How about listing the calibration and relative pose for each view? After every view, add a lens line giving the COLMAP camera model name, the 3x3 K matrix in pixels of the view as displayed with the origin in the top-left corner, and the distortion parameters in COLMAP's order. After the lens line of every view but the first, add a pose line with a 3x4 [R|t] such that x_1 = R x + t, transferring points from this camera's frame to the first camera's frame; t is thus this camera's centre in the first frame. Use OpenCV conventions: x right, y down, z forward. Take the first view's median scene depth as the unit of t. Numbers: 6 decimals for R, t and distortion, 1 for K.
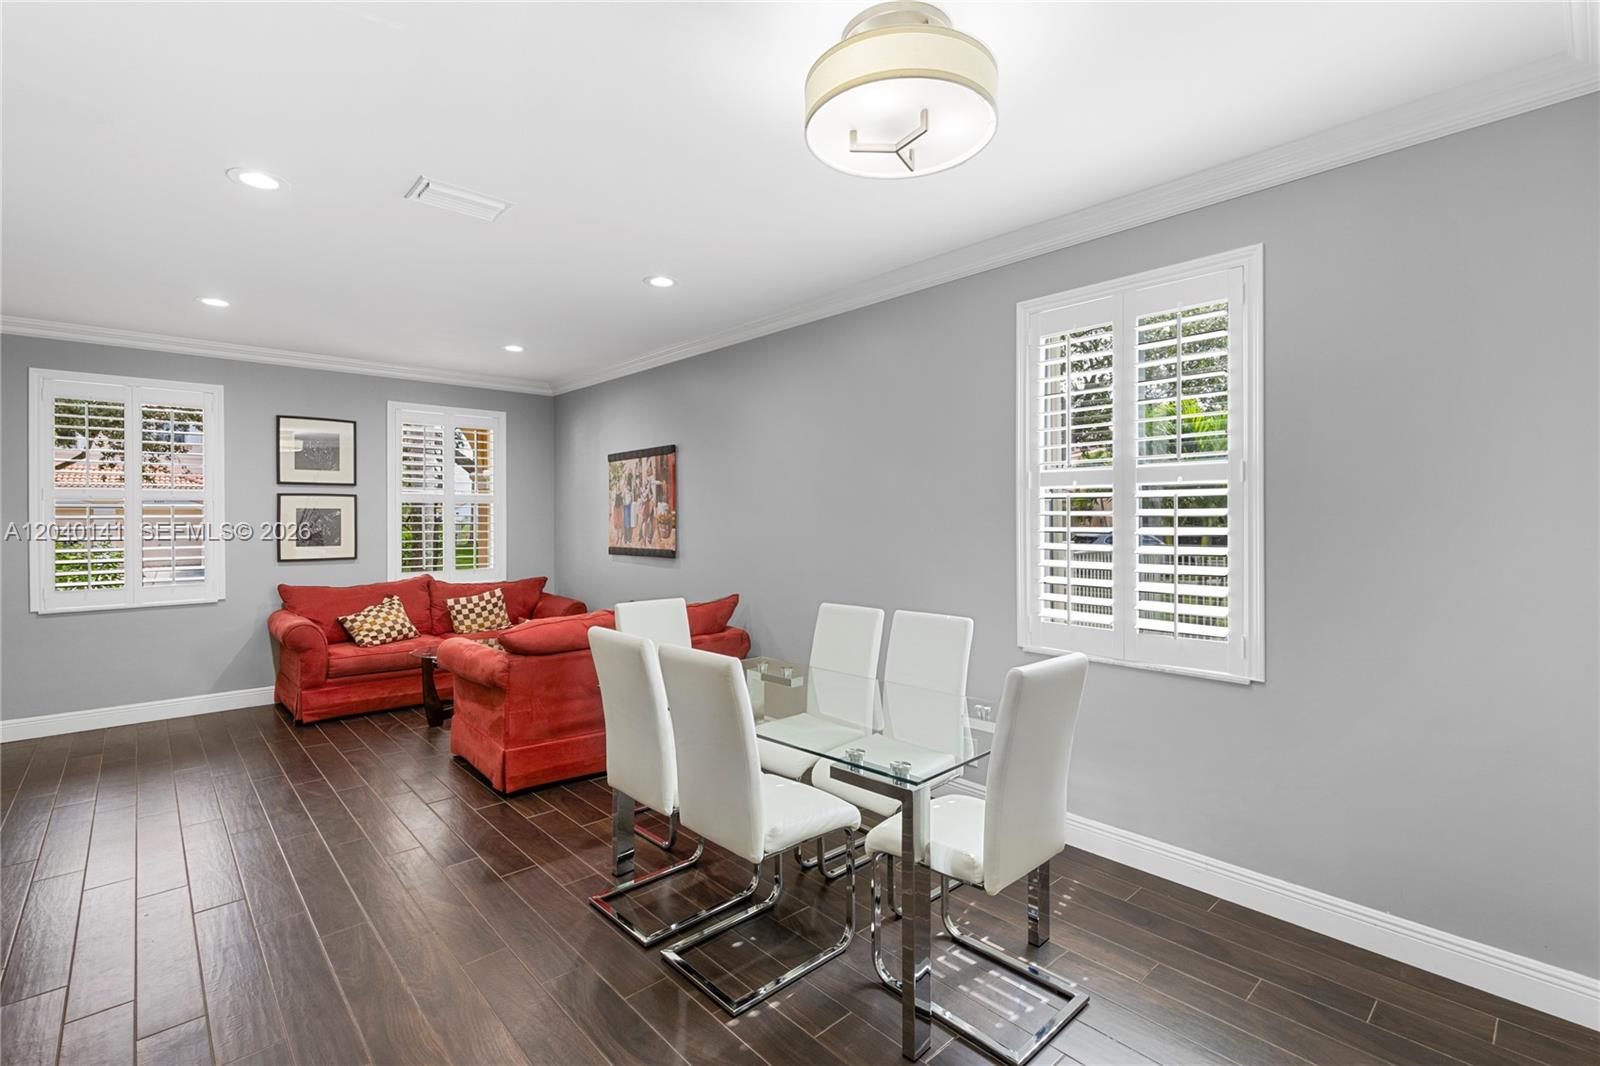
lens RADIAL K [[719.3, 0, 802.6], [0, 719.3, 520.6], [0, 0, 1]] dist [0.008368, -0.001120]
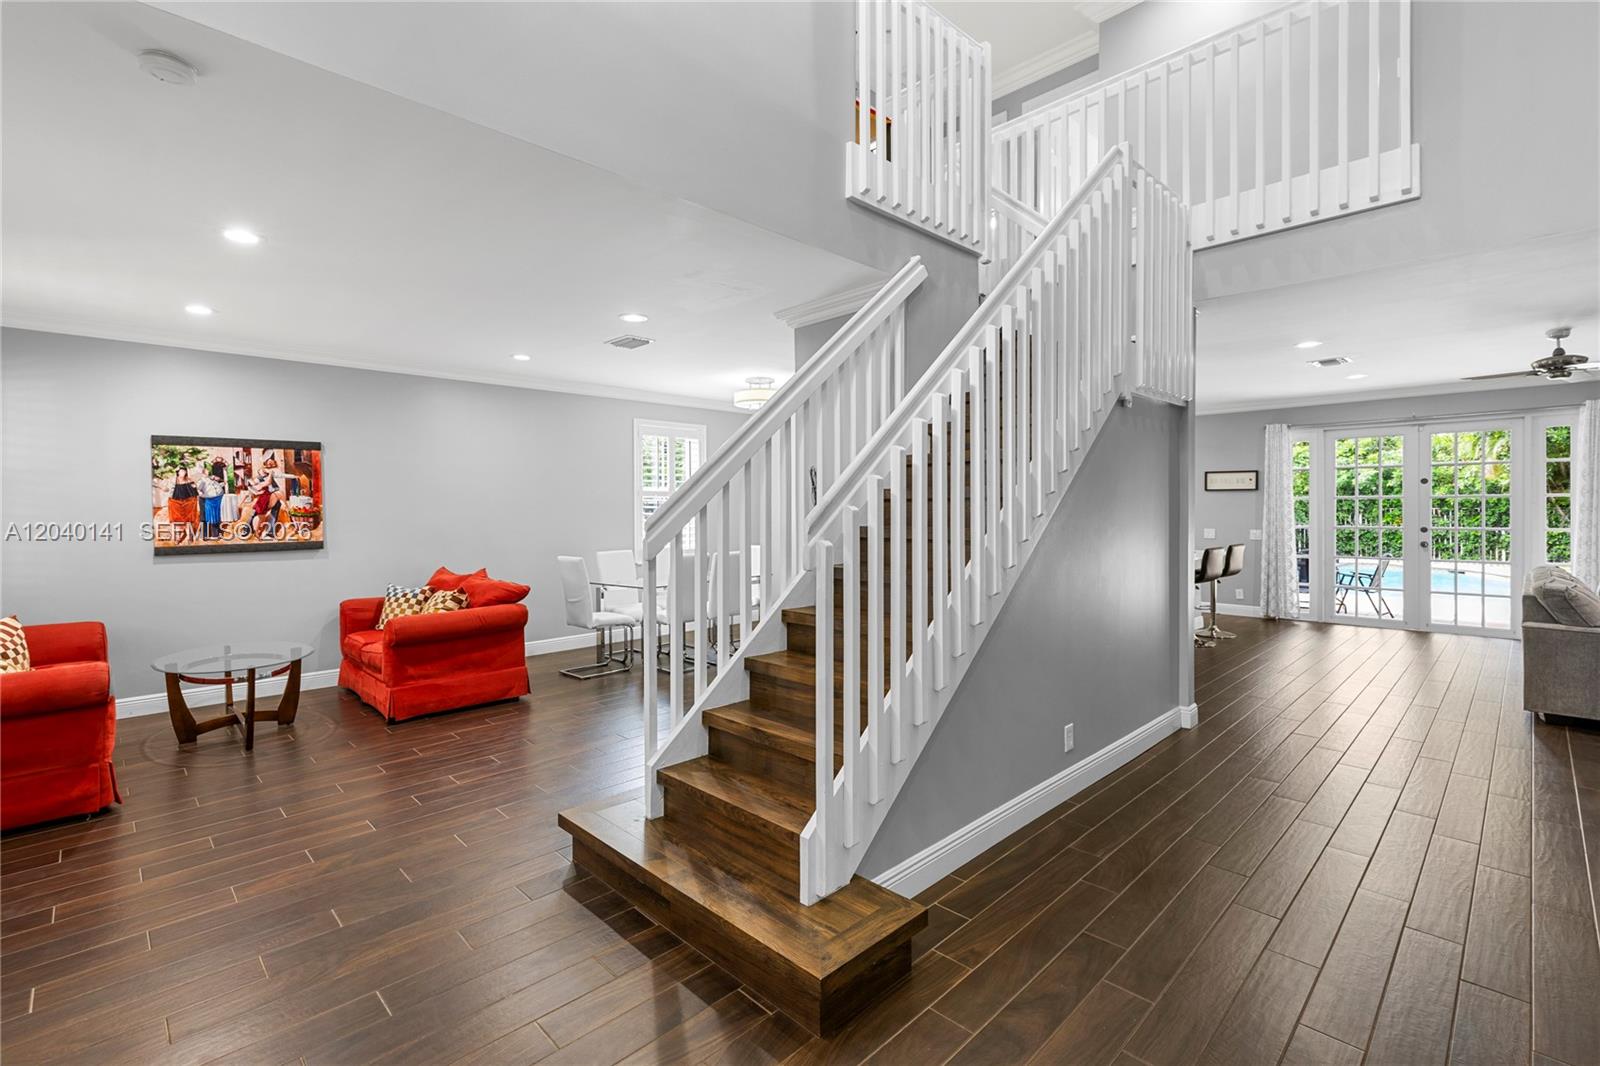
lens RADIAL K [[719.3, 0, 800.5], [0, 719.3, 526.4], [0, 0, 1]] dist [0.008368, -0.001120]
pose [[-0.033506, -0.020385, 0.999231, -1.194501], [0.014752, 0.999673, 0.020888, 0.006745], [-0.999330, 0.015440, -0.033194, 0.308964]]
